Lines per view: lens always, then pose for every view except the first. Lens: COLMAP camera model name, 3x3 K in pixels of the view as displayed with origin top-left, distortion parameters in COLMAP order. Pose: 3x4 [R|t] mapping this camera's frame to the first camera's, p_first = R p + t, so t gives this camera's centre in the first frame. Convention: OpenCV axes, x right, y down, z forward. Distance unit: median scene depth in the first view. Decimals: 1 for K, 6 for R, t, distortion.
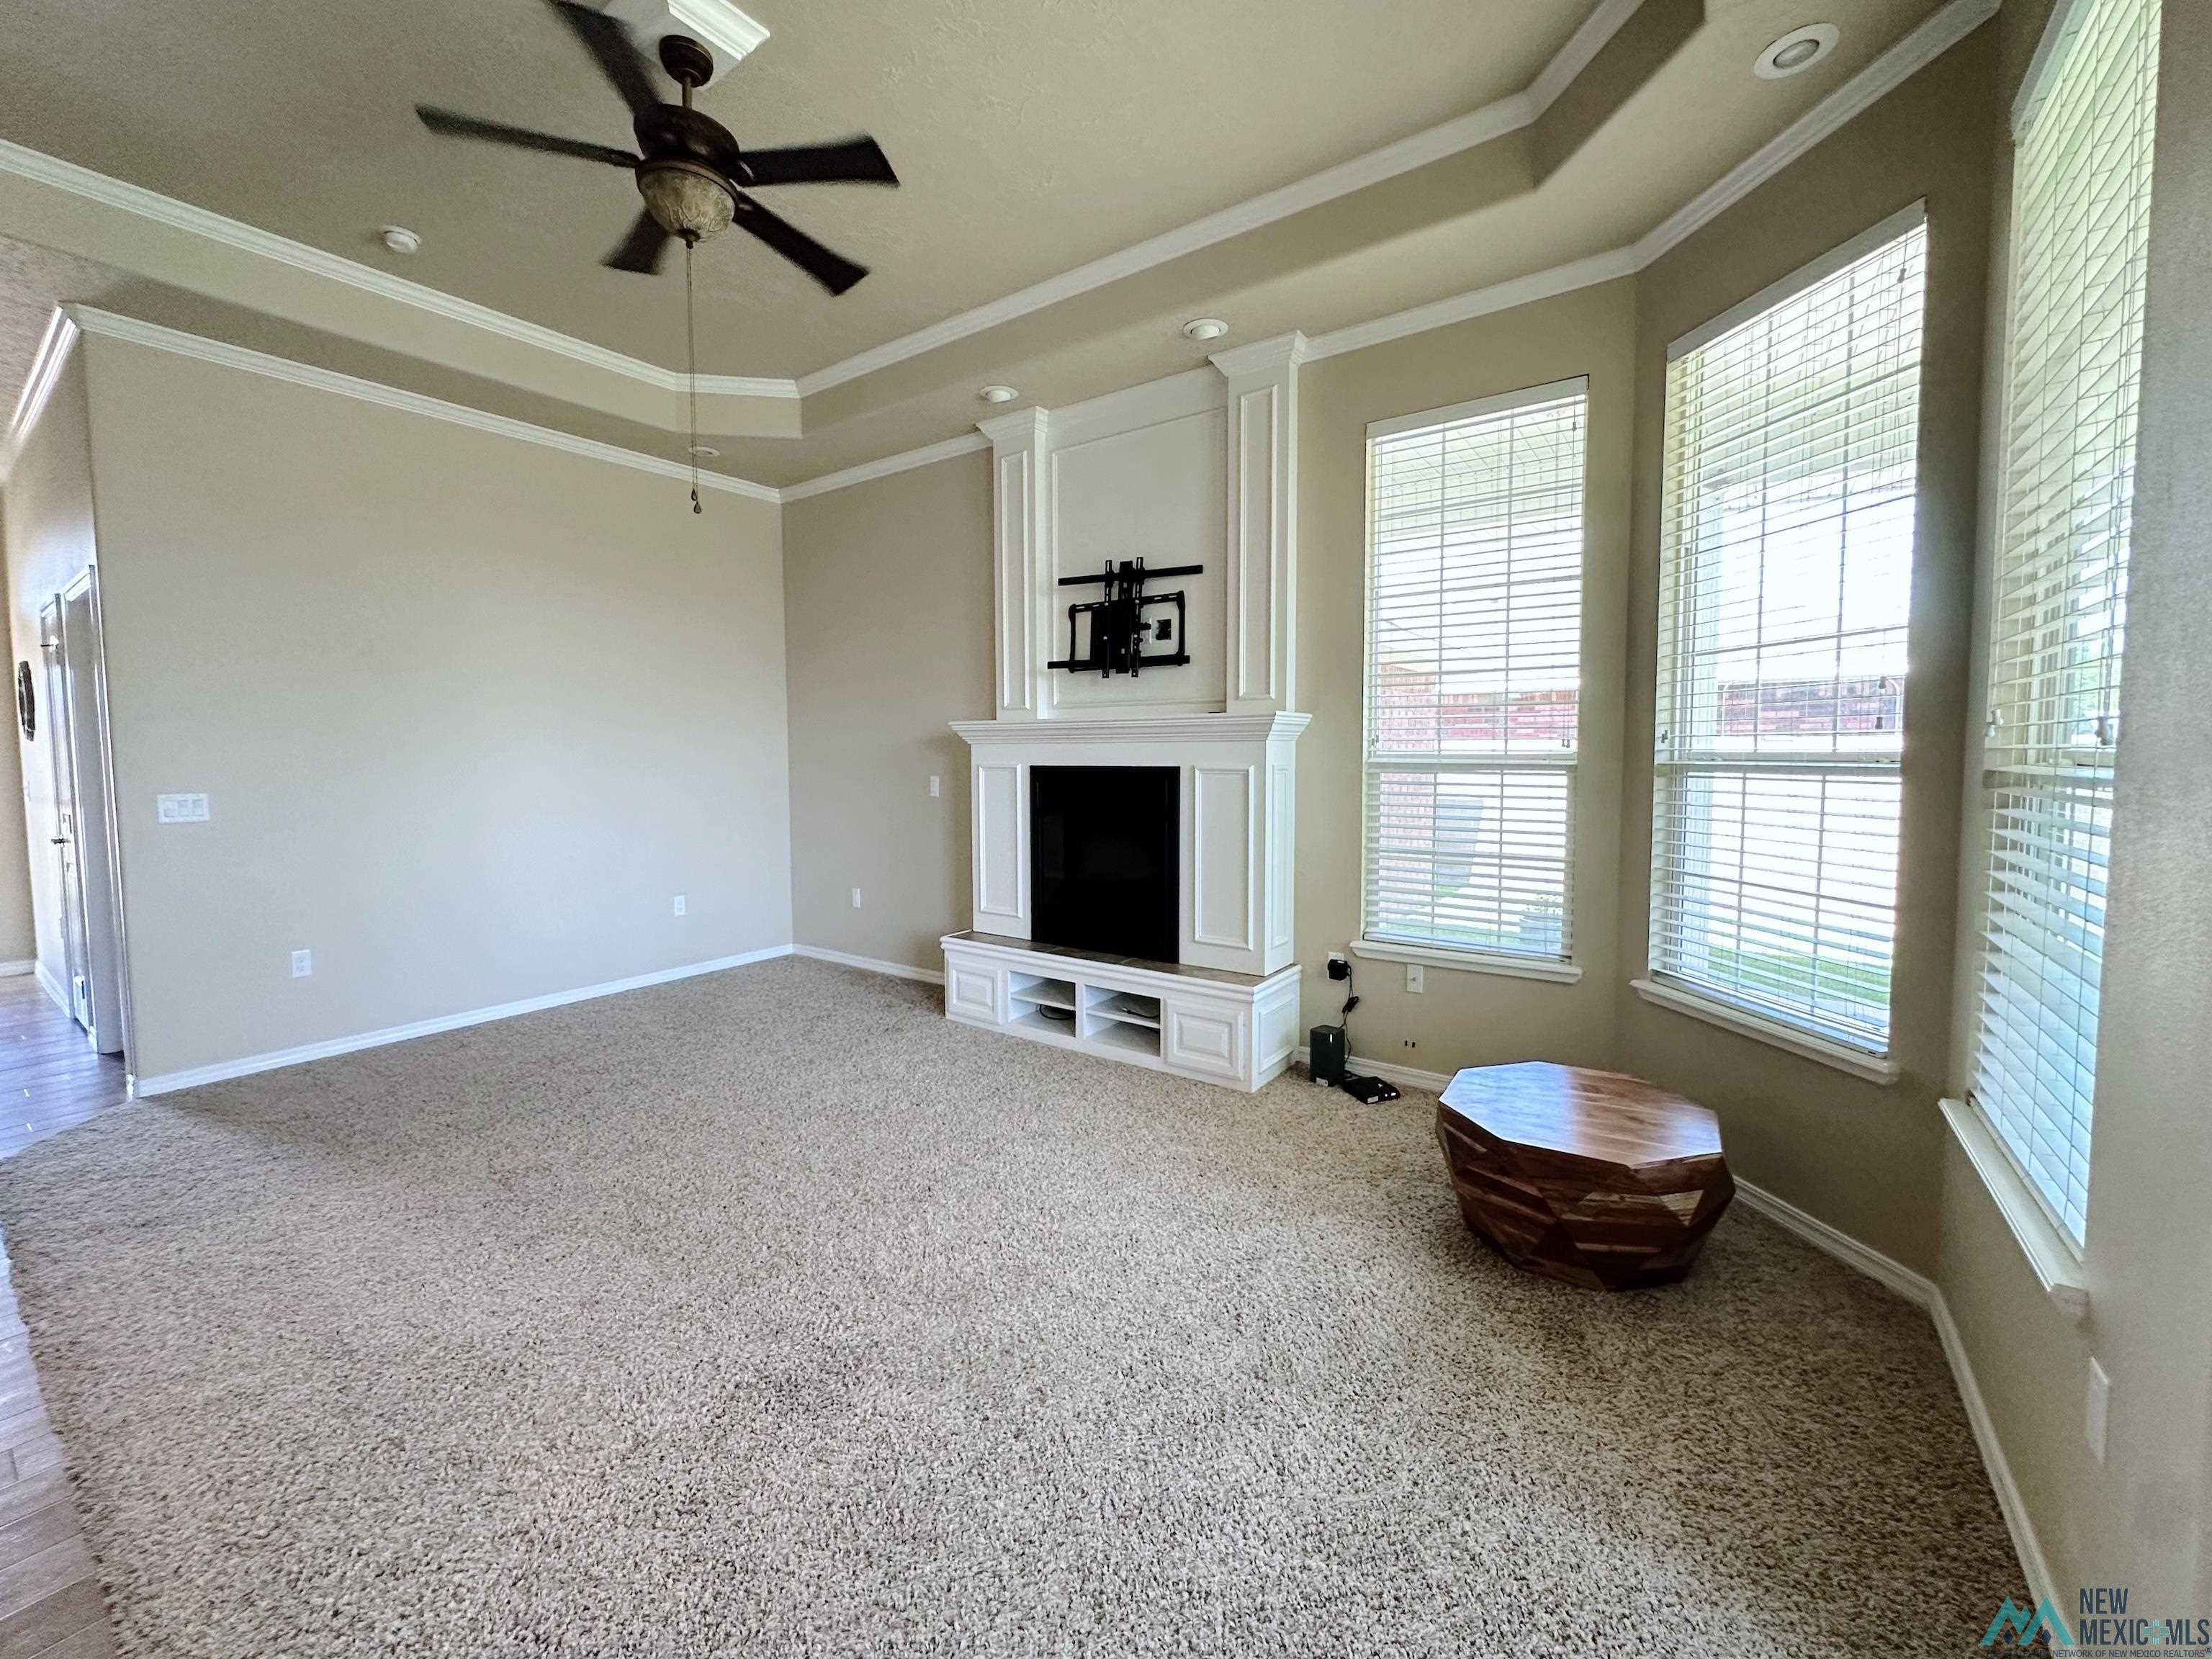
lens RADIAL K [[880.4, 0, 1111.1], [0, 880.4, 796.2], [0, 0, 1]] dist [-0.006558, 0.001665]
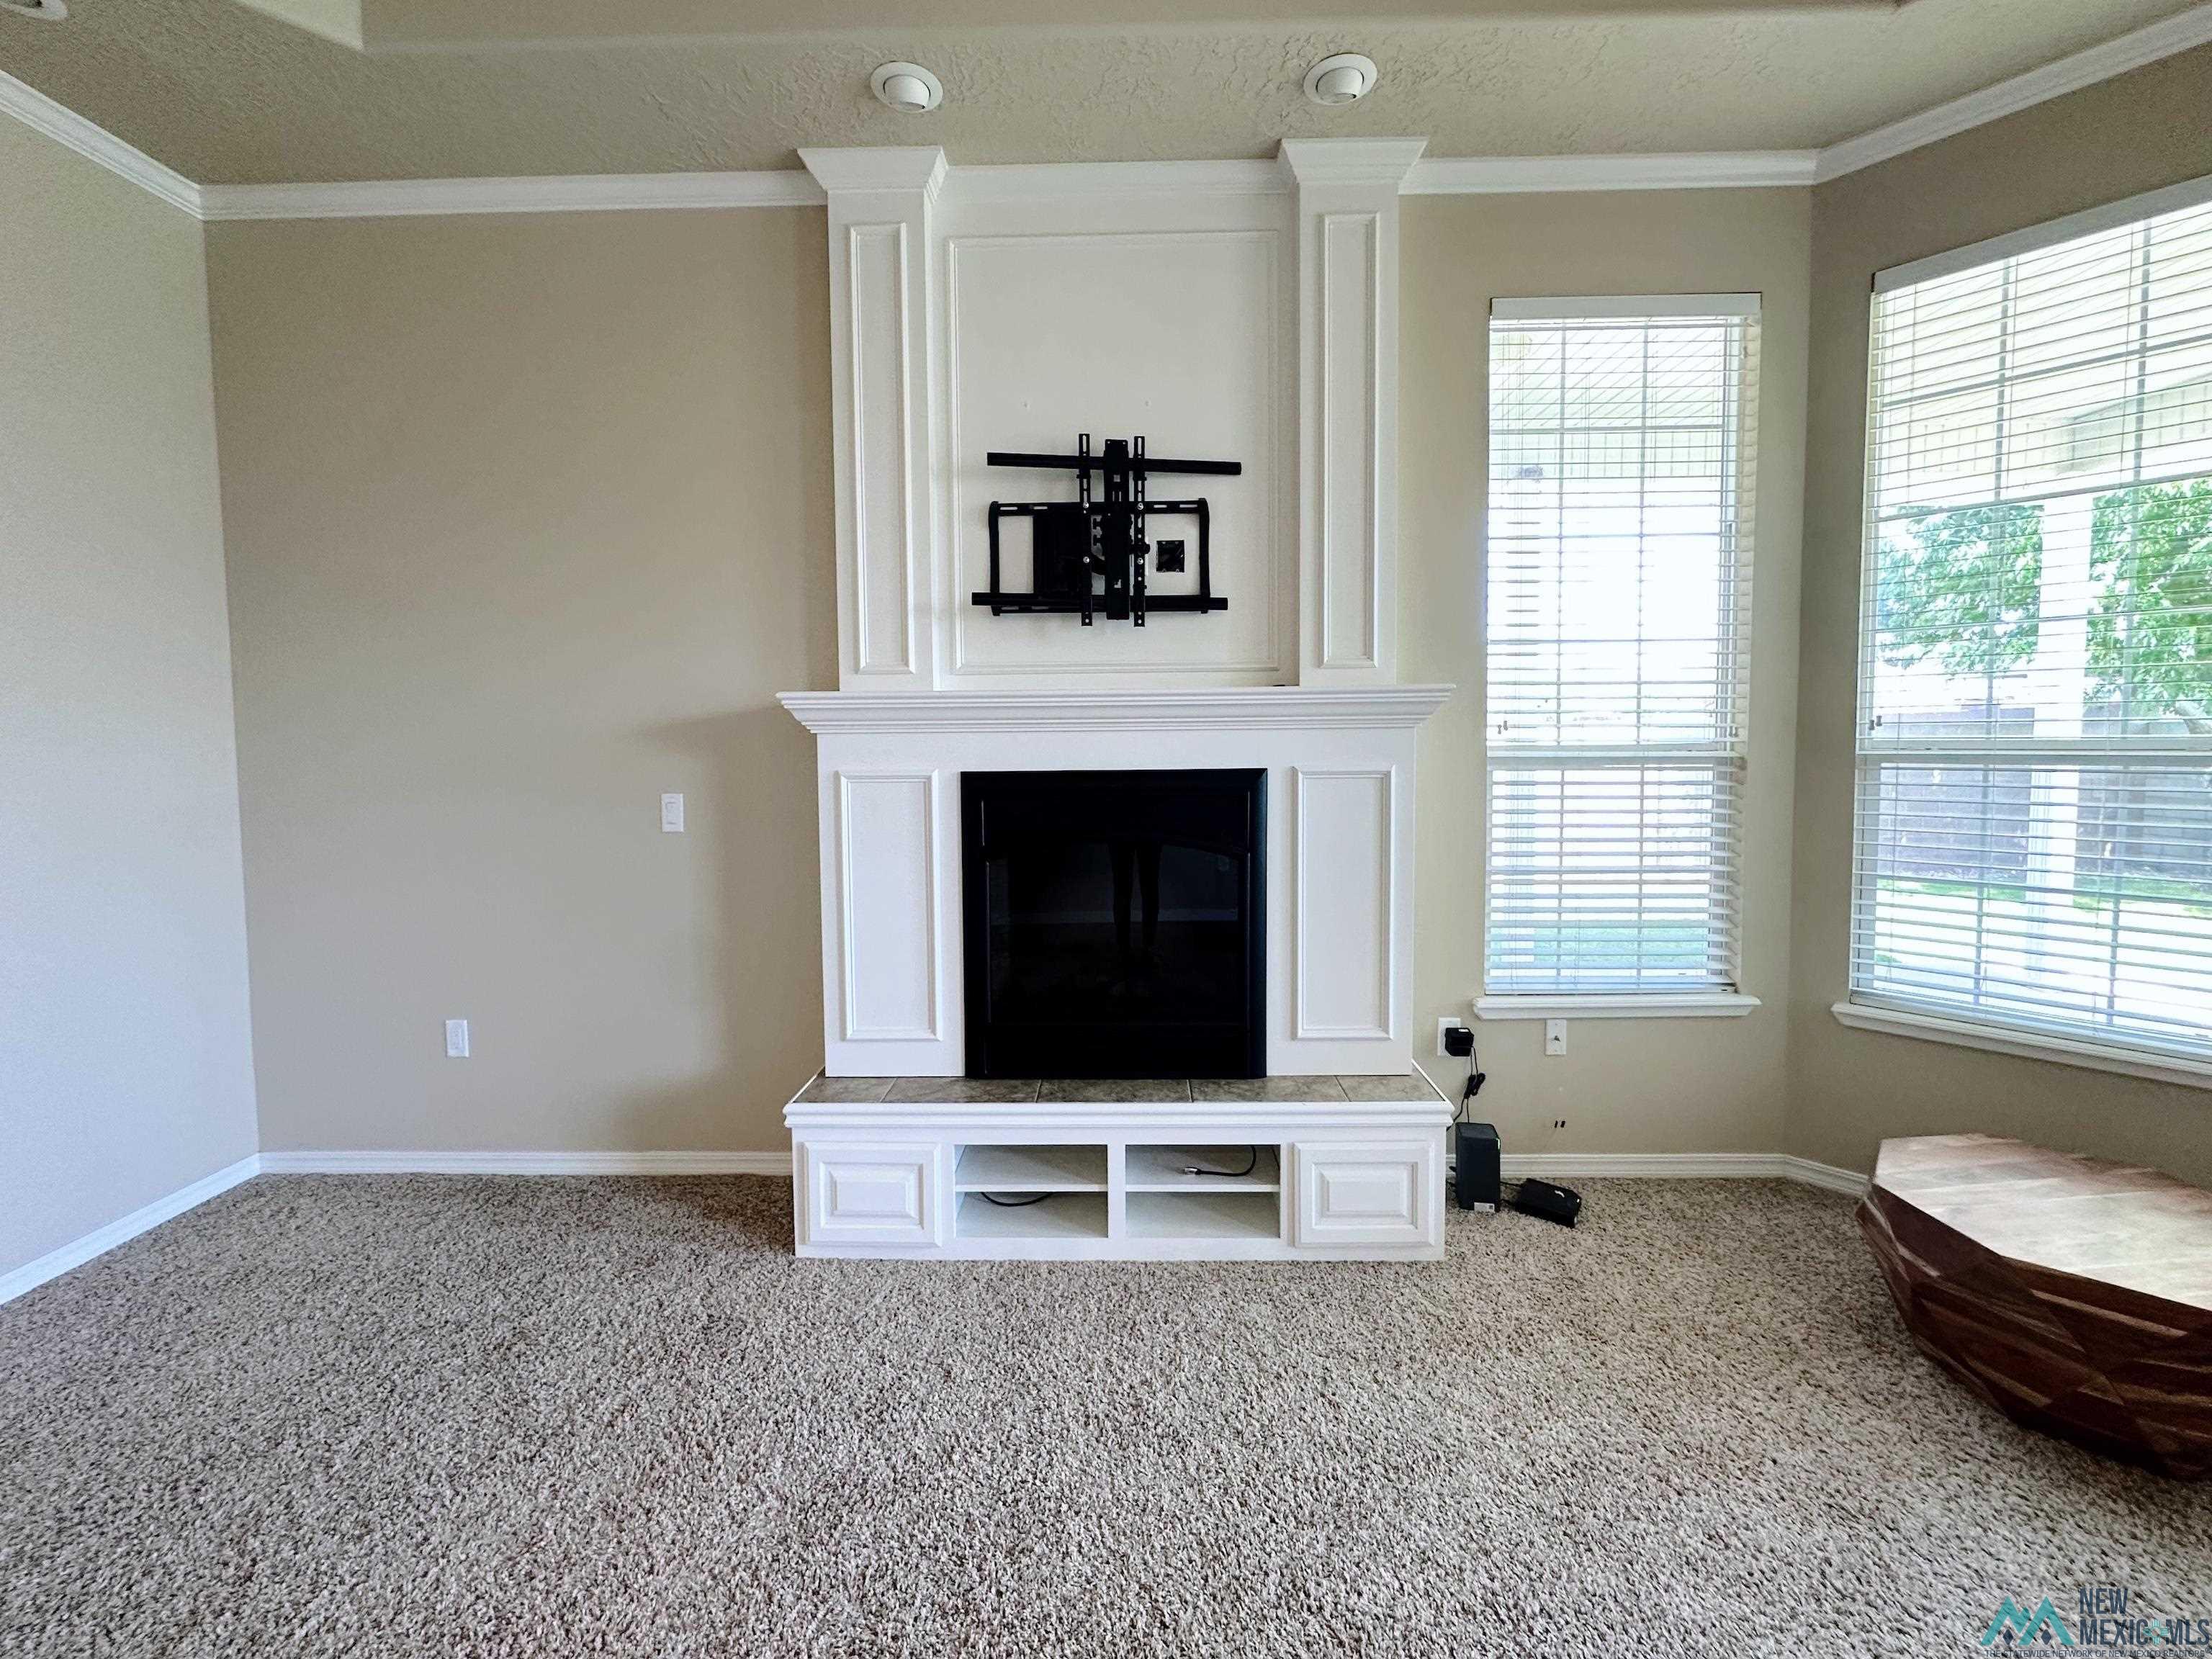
lens RADIAL K [[880.6, 0, 1112.2], [0, 880.6, 781.9], [0, 0, 1]] dist [-0.005079, 0.000999]
pose [[0.830239, -0.028222, 0.556693, -0.394048], [0.035291, 0.999375, -0.001968, -0.027765], [-0.556289, 0.021280, 0.830716, 0.569515]]
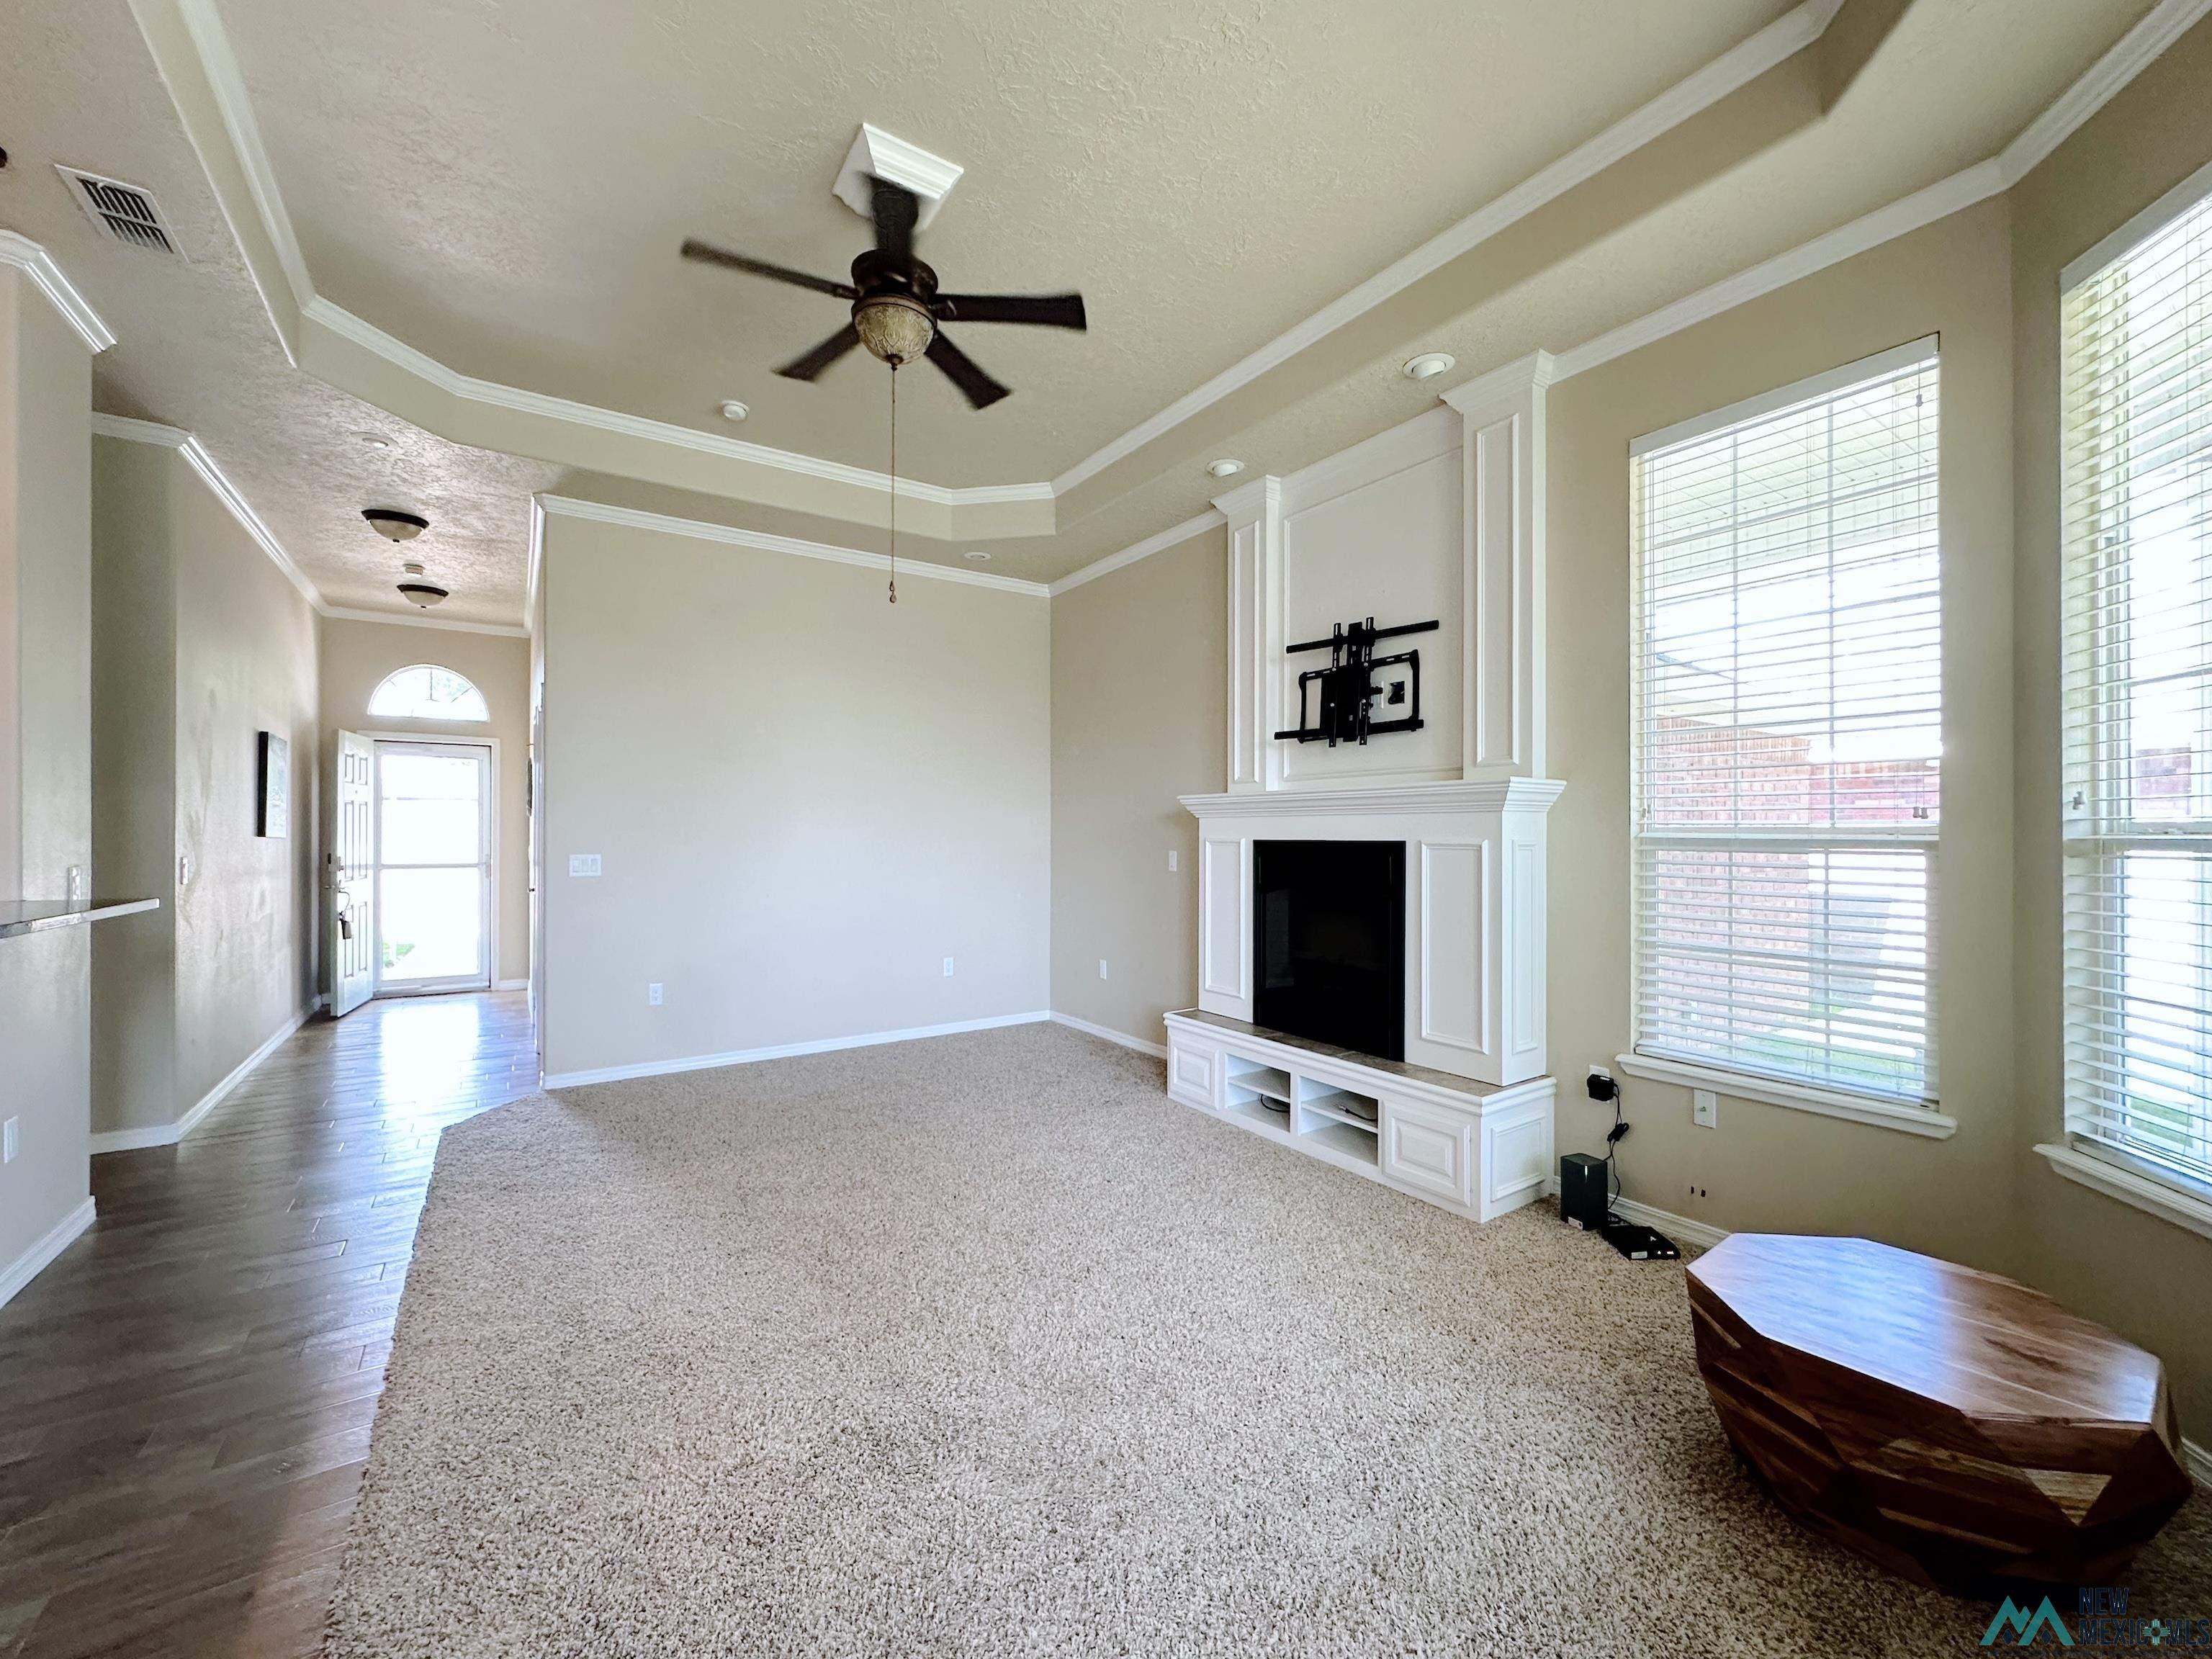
lens RADIAL K [[878.9, 0, 1111.7], [0, 878.9, 823.8], [0, 0, 1]] dist [-0.004576, 0.000740]
pose [[0.937908, 0.002411, -0.346875, 0.115171], [-0.023963, 0.998037, -0.057854, 0.008574], [0.346055, 0.062574, 0.936125, 0.054257]]
